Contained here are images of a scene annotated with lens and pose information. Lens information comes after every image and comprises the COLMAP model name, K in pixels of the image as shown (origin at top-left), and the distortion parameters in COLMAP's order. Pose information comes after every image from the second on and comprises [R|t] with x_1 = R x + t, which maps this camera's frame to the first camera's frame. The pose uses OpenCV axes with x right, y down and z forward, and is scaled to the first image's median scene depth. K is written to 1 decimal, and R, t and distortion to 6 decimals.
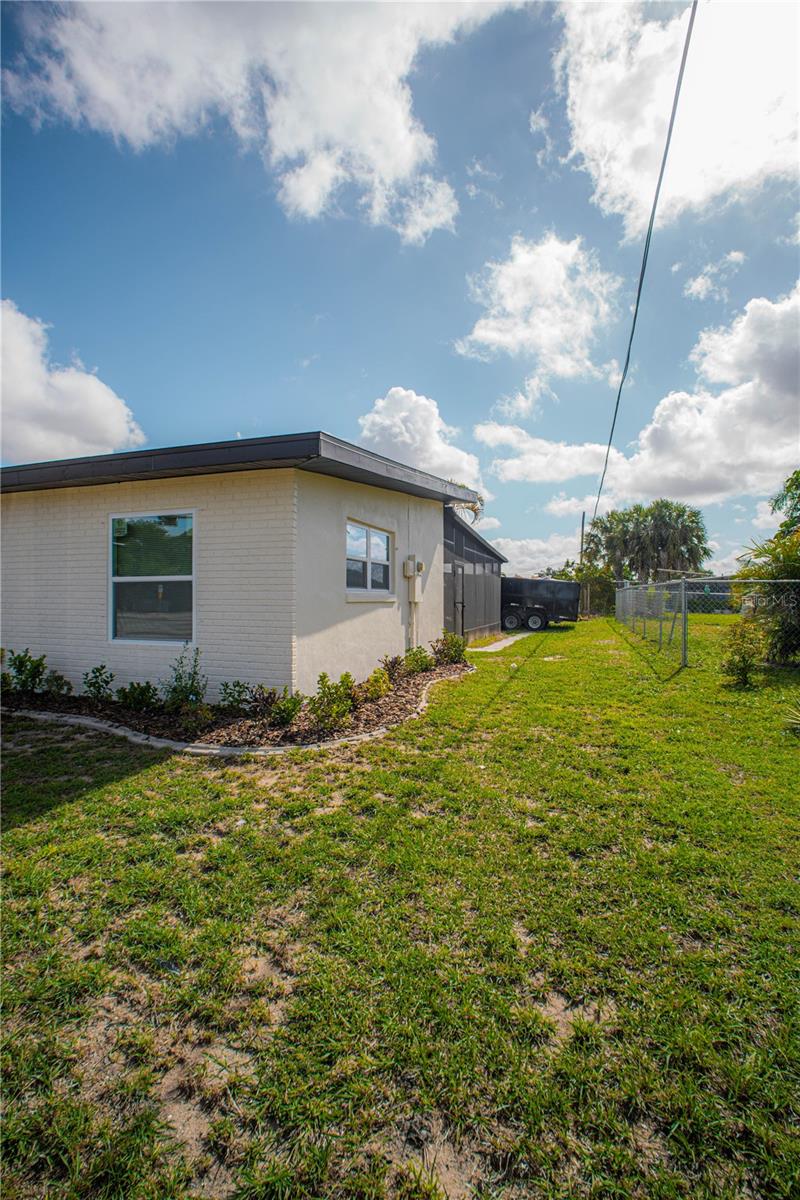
lens RADIAL K [[579.7, 0, 401.9], [0, 579.7, 597.2], [0, 0, 1]] dist [-0.075048, 0.028261]
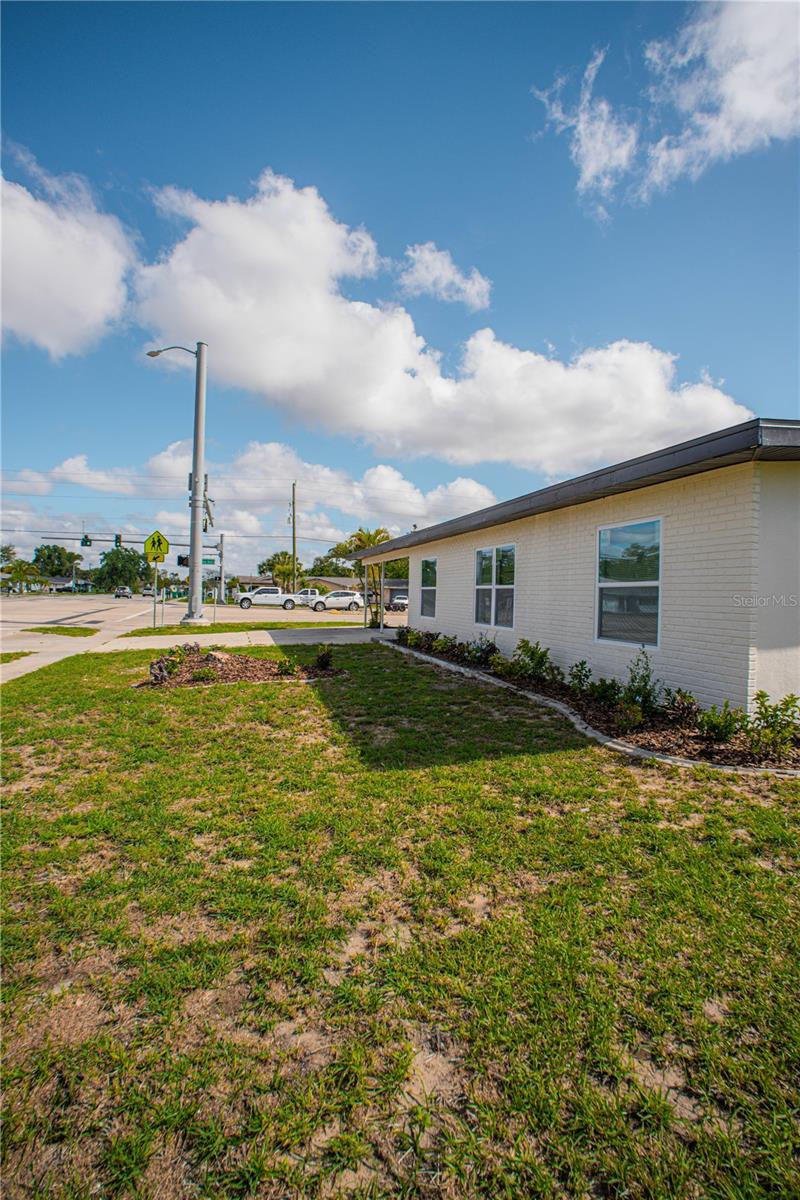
lens RADIAL K [[579.7, 0, 401.9], [0, 579.7, 597.2], [0, 0, 1]] dist [-0.075048, 0.028261]
pose [[0.568805, 0.013091, -0.822368, 0.312959], [-0.019702, 0.999803, 0.002288, -0.004029], [0.822236, 0.014900, 0.568951, 0.069444]]
